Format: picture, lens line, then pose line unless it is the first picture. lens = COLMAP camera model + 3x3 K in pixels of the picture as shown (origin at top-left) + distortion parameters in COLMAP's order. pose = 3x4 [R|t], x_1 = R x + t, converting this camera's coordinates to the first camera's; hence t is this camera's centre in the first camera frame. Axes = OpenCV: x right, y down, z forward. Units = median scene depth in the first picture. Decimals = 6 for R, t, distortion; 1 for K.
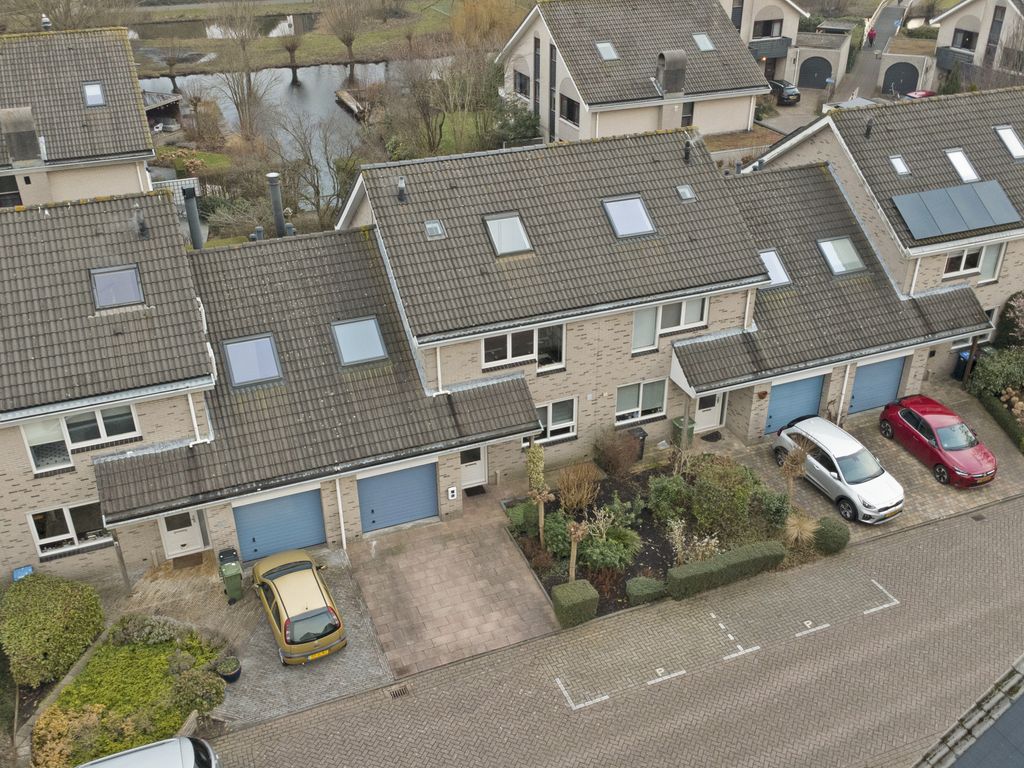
lens RADIAL K [[962.5, 0, 512.4], [0, 962.5, 389.2], [0, 0, 1]] dist [0.002660, 0.030448]
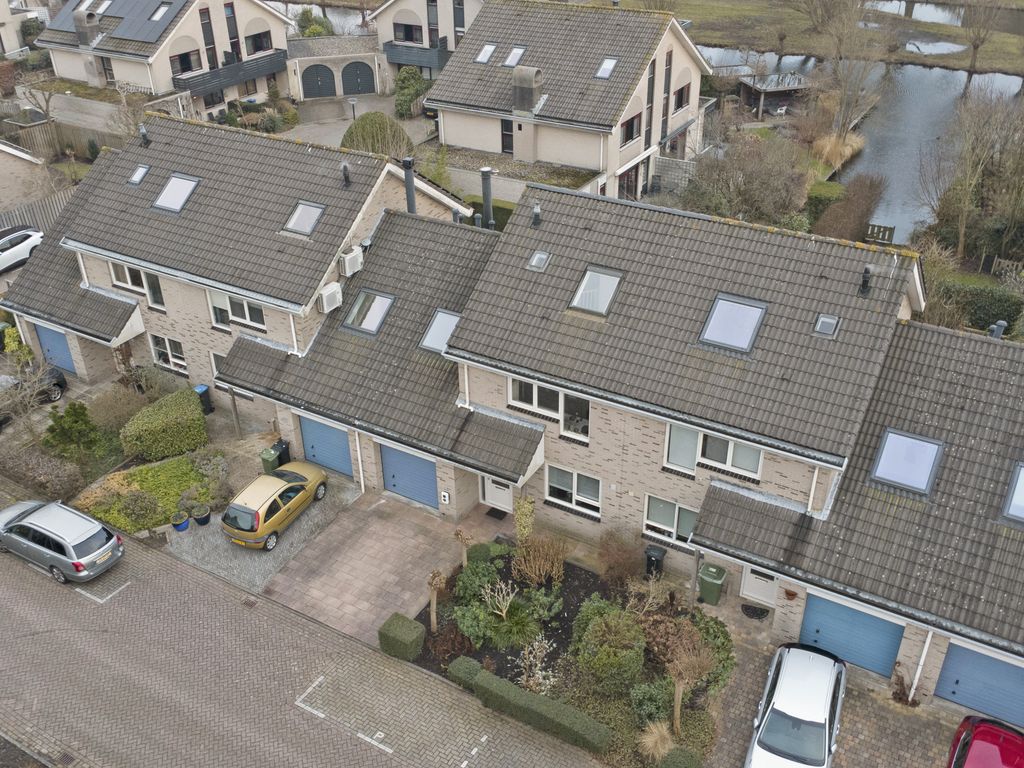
lens RADIAL K [[962.5, 0, 512.4], [0, 962.5, 389.2], [0, 0, 1]] dist [0.002660, 0.030448]
pose [[0.610282, 0.412551, -0.676282, 0.619990], [-0.385451, 0.900464, 0.201475, -0.229913], [0.692087, 0.137717, 0.708555, 0.275658]]
